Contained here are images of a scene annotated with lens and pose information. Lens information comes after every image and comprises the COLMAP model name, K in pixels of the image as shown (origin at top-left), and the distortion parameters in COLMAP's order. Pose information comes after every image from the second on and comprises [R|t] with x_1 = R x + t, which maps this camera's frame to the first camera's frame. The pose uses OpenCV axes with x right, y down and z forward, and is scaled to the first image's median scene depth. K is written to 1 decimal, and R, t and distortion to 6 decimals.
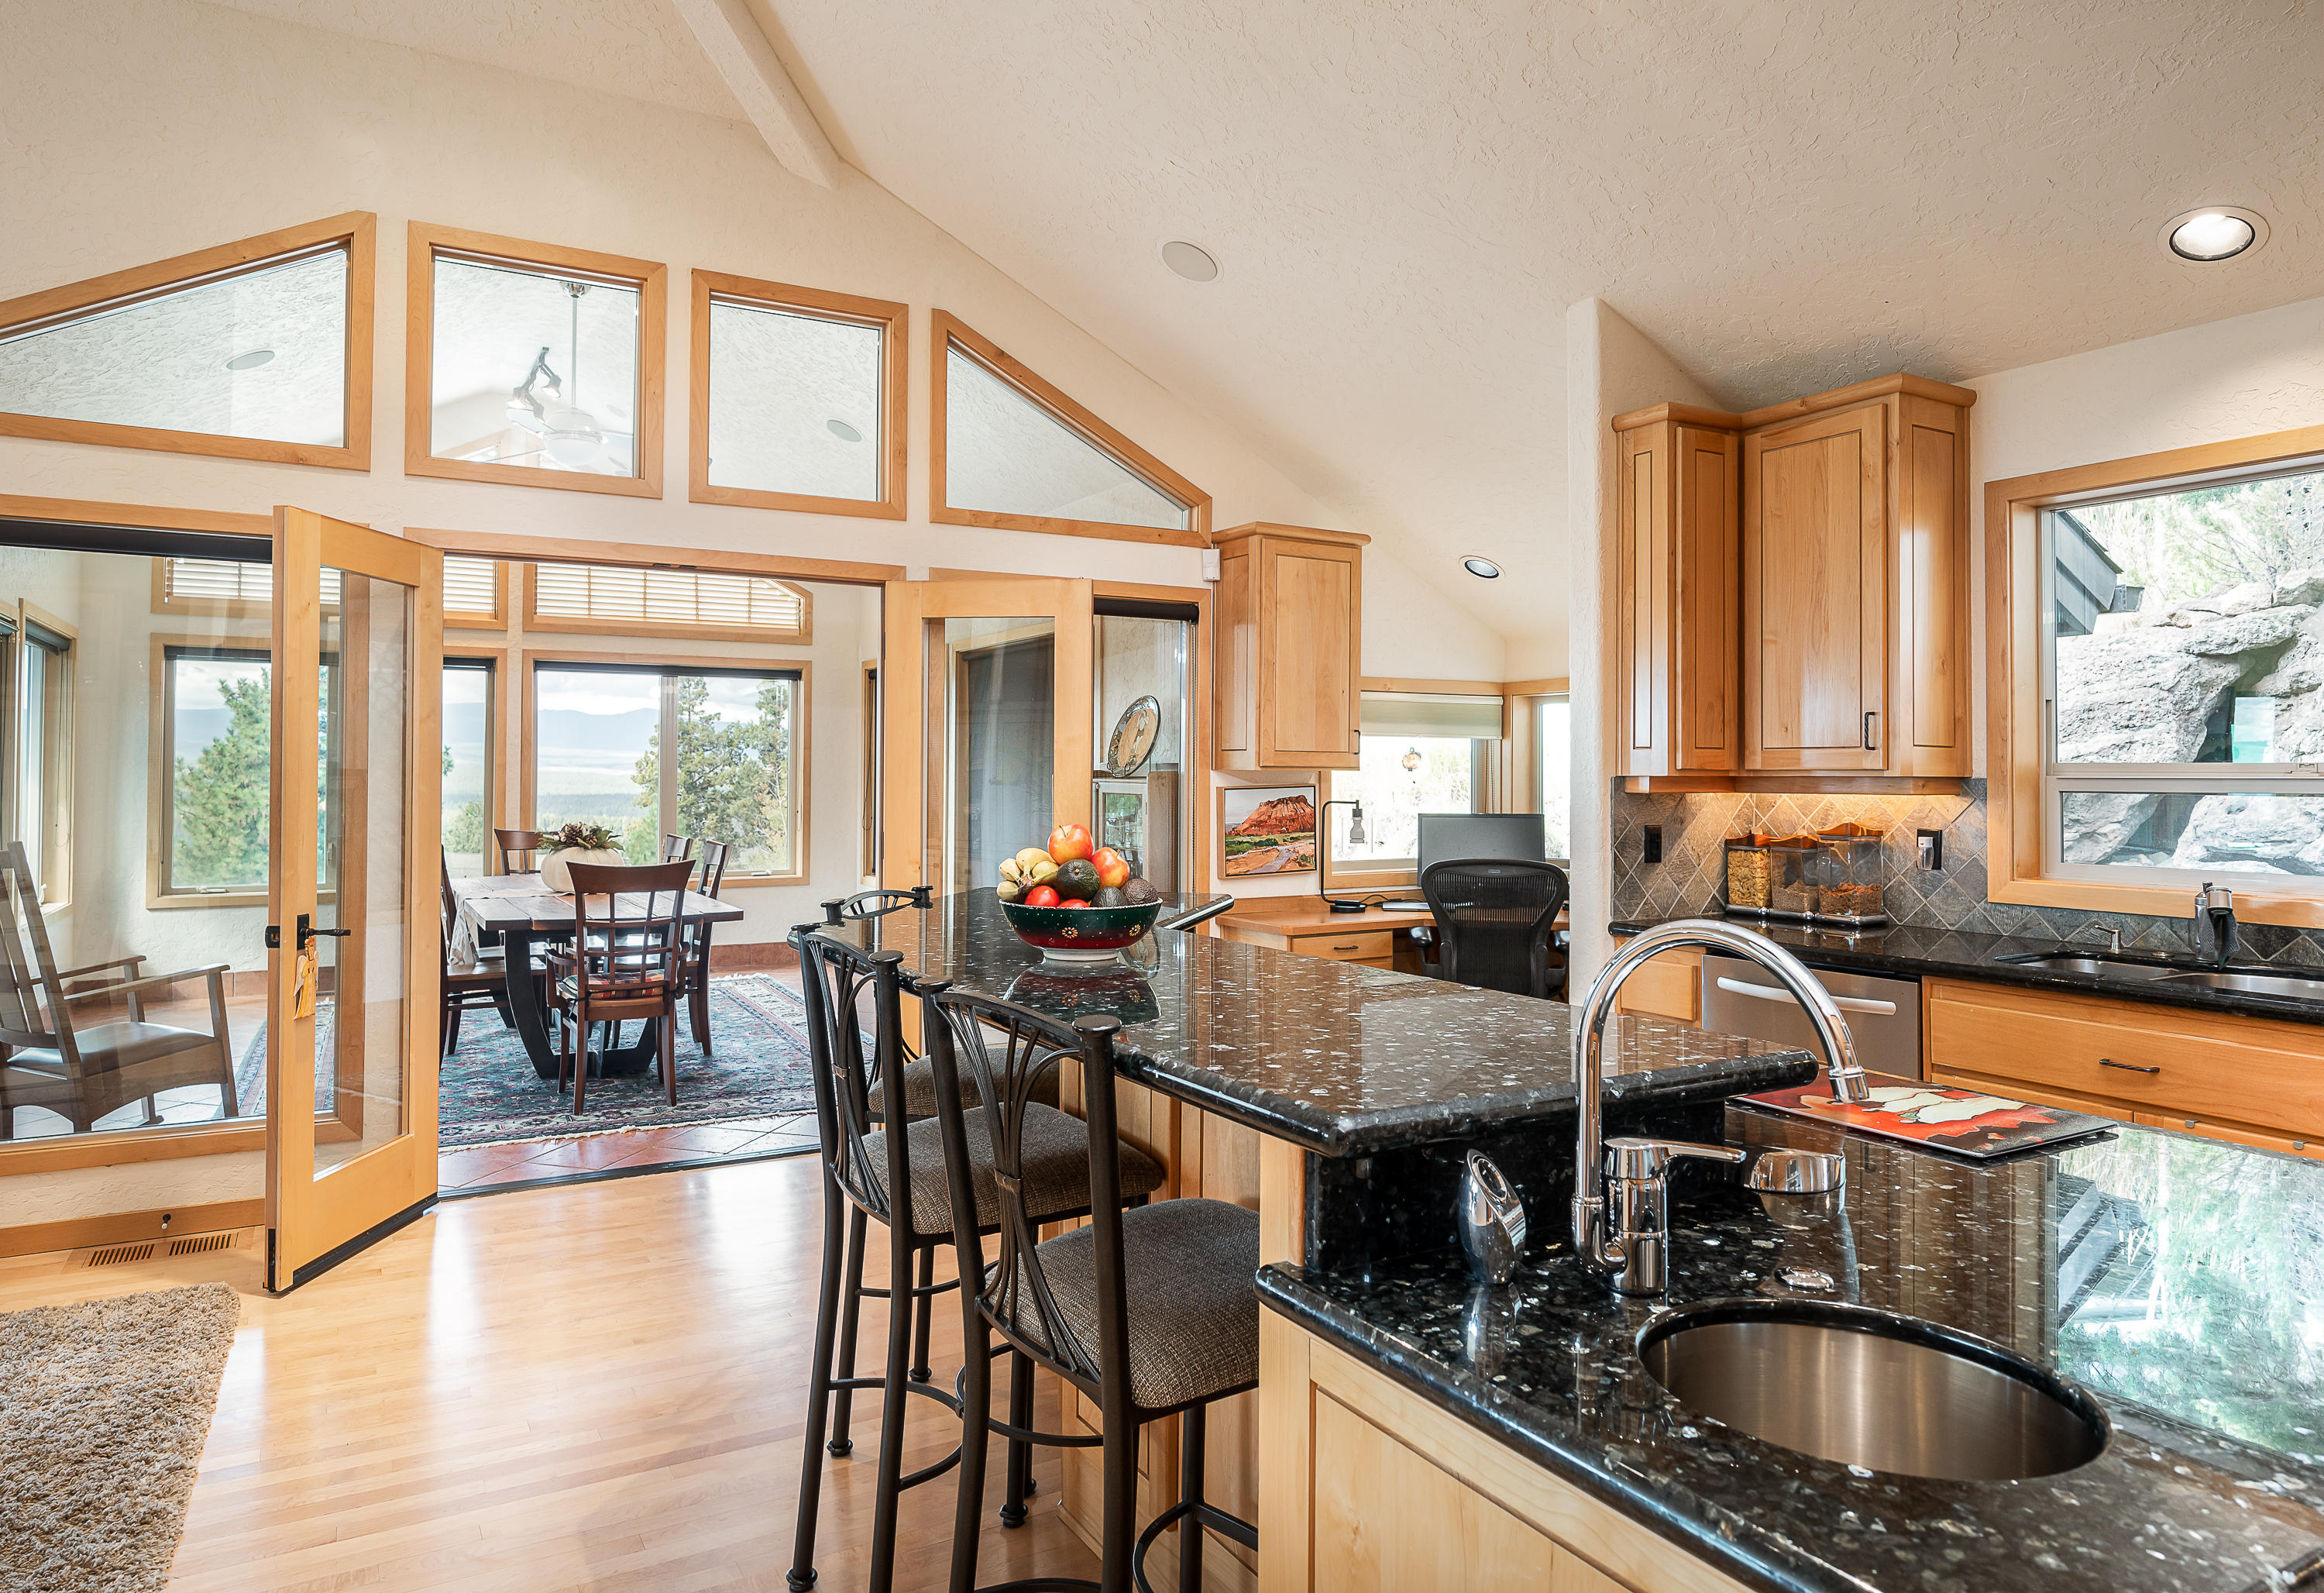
lens RADIAL K [[1399.6, 0, 1150.8], [0, 1399.6, 743.2], [0, 0, 1]] dist [-0.005723, -0.001140]
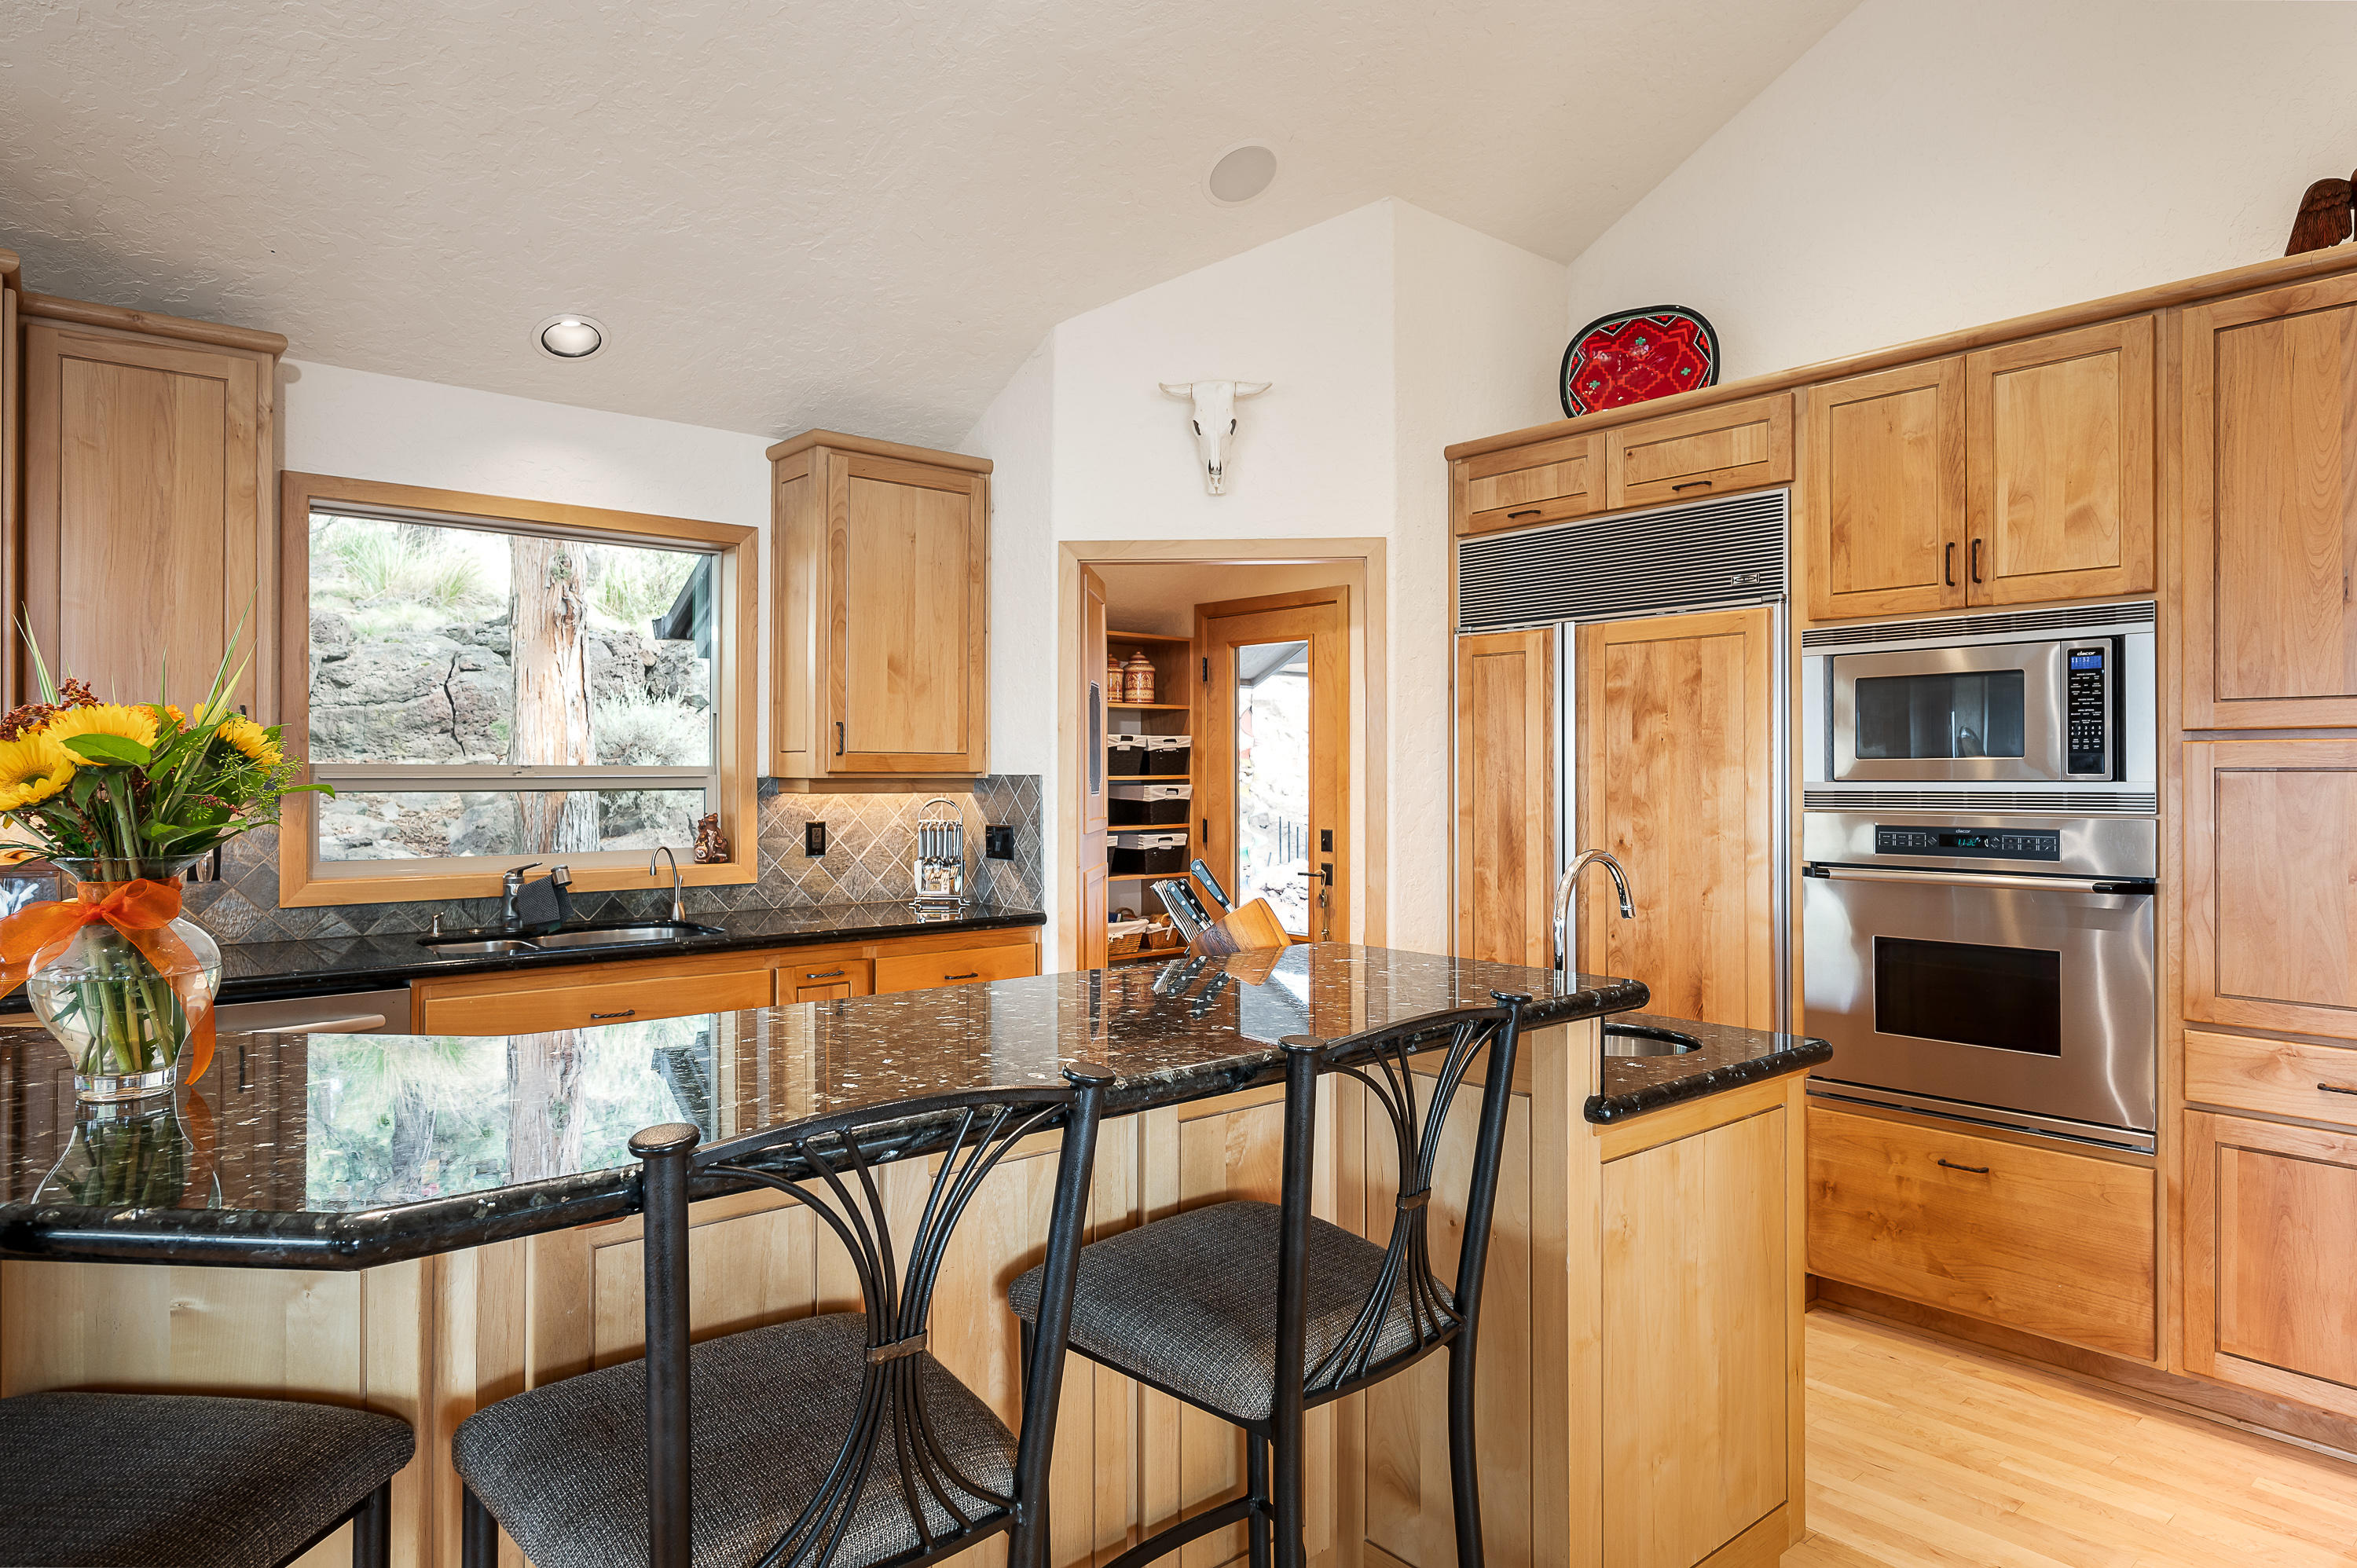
lens RADIAL K [[1385.9, 0, 1178.4], [0, 1385.9, 766.6], [0, 0, 1]] dist [-0.000150, 0.000069]
pose [[-0.172573, 0.002458, 0.984994, -0.290172], [-0.020281, 0.999776, -0.006048, 0.006278], [-0.984788, -0.021020, -0.172484, 0.369681]]
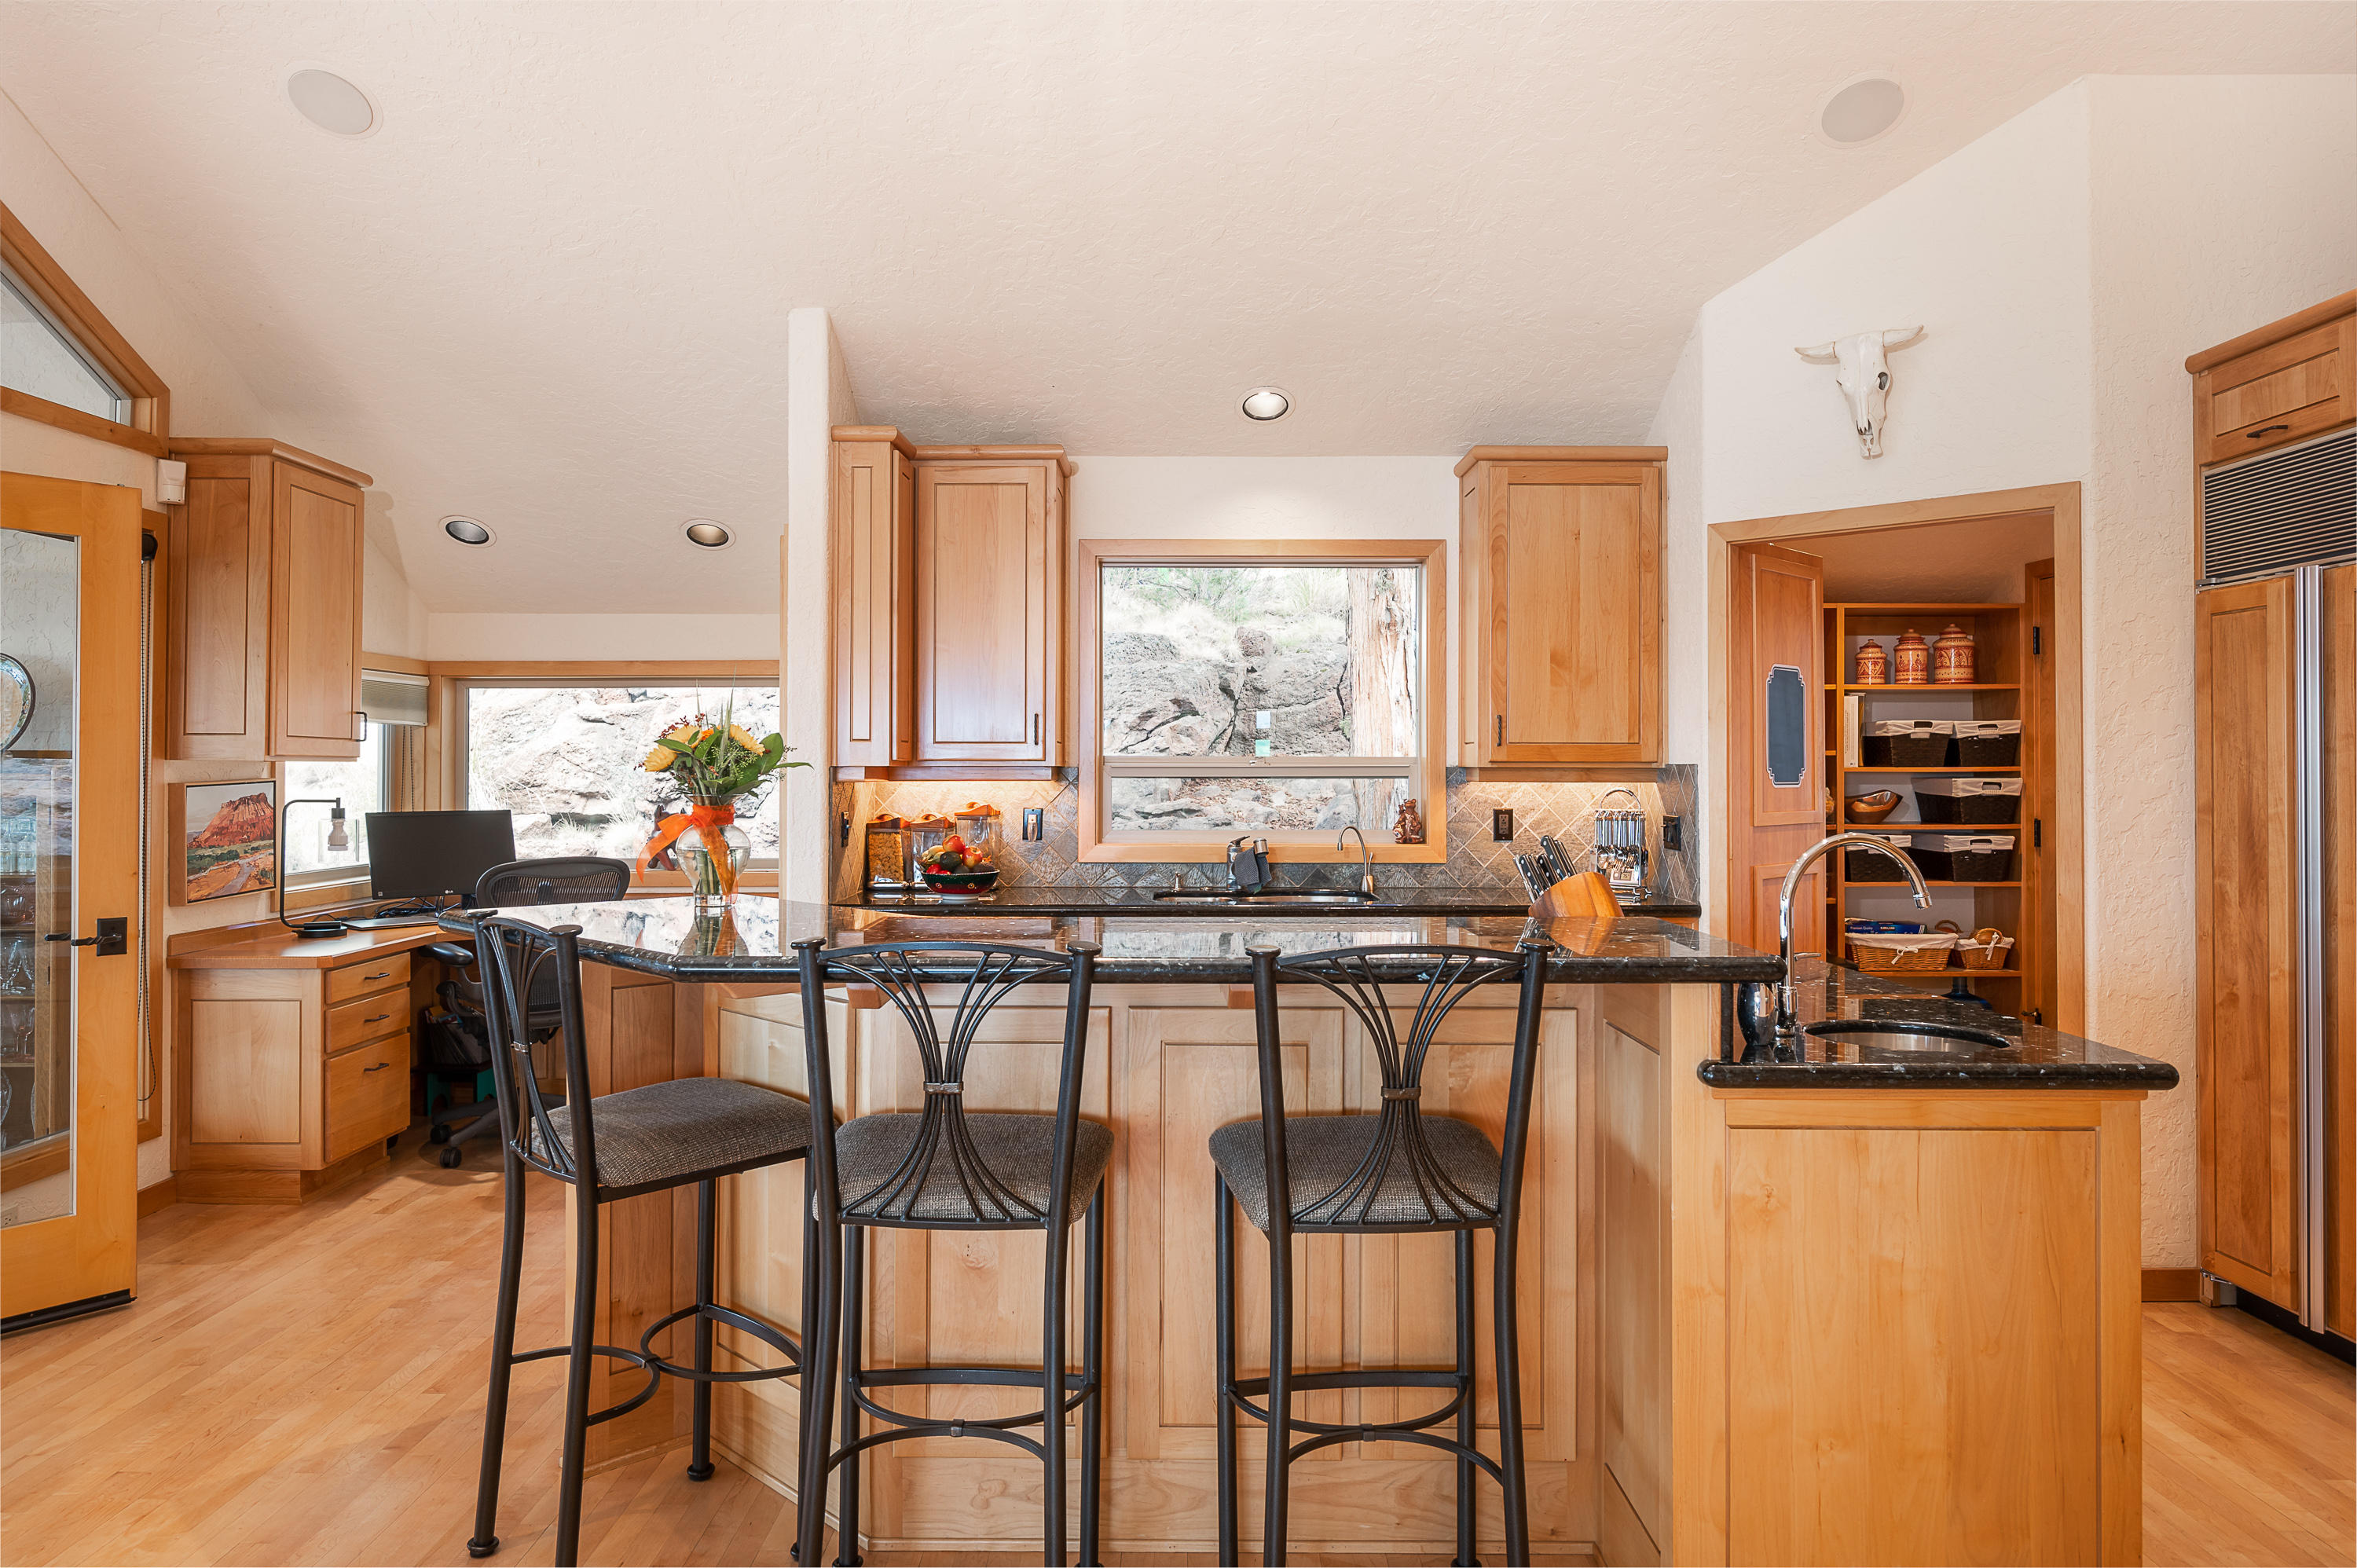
lens RADIAL K [[1534.1, 0, 1170.4], [0, 1534.1, 759.4], [0, 0, 1]] dist [0.001437, 0.000115]
pose [[0.511098, 0.004306, 0.859512, -0.382393], [-0.016941, 0.999844, 0.005065, 0.005792], [-0.859356, -0.017150, 0.511091, 0.133550]]
